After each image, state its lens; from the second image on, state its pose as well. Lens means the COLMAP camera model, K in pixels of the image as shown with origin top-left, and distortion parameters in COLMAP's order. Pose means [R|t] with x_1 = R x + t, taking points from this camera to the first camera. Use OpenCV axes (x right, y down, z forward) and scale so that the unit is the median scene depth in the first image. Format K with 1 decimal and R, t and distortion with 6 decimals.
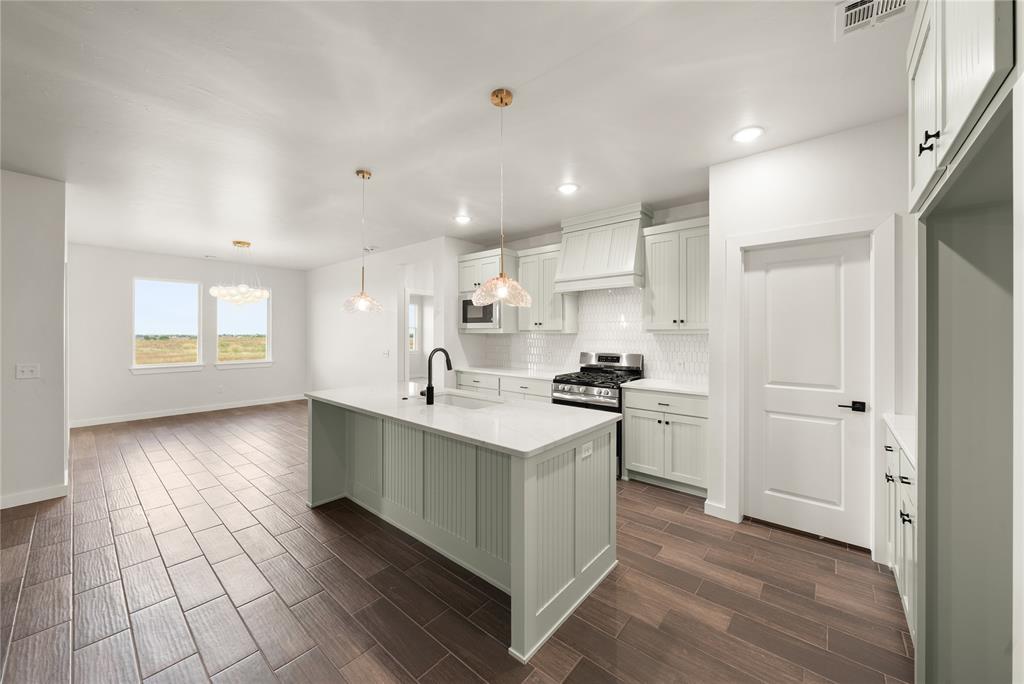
lens RADIAL K [[388.0, 0, 537.5], [0, 388.0, 336.9], [0, 0, 1]] dist [0.000818, 0.000036]
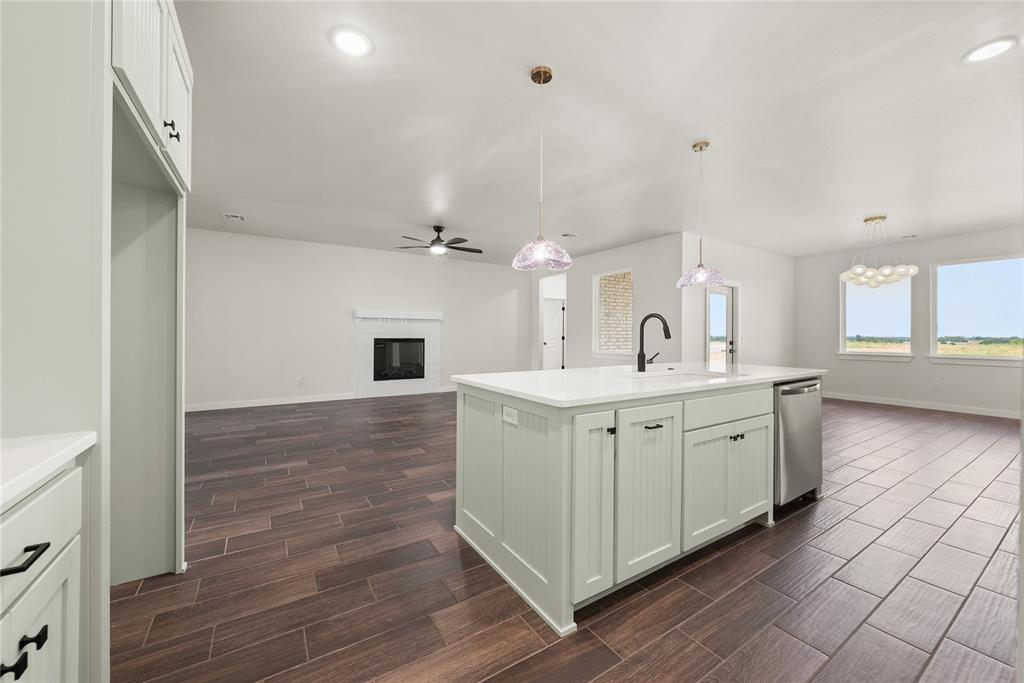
lens RADIAL K [[364.0, 0, 511.0], [0, 364.0, 333.4], [0, 0, 1]] dist [-0.001591, -0.000076]
pose [[-0.318325, -0.002943, -0.947977, 0.704203], [-0.015150, 0.999883, 0.001983, 0.081402], [0.947861, 0.014993, -0.318332, 0.978842]]
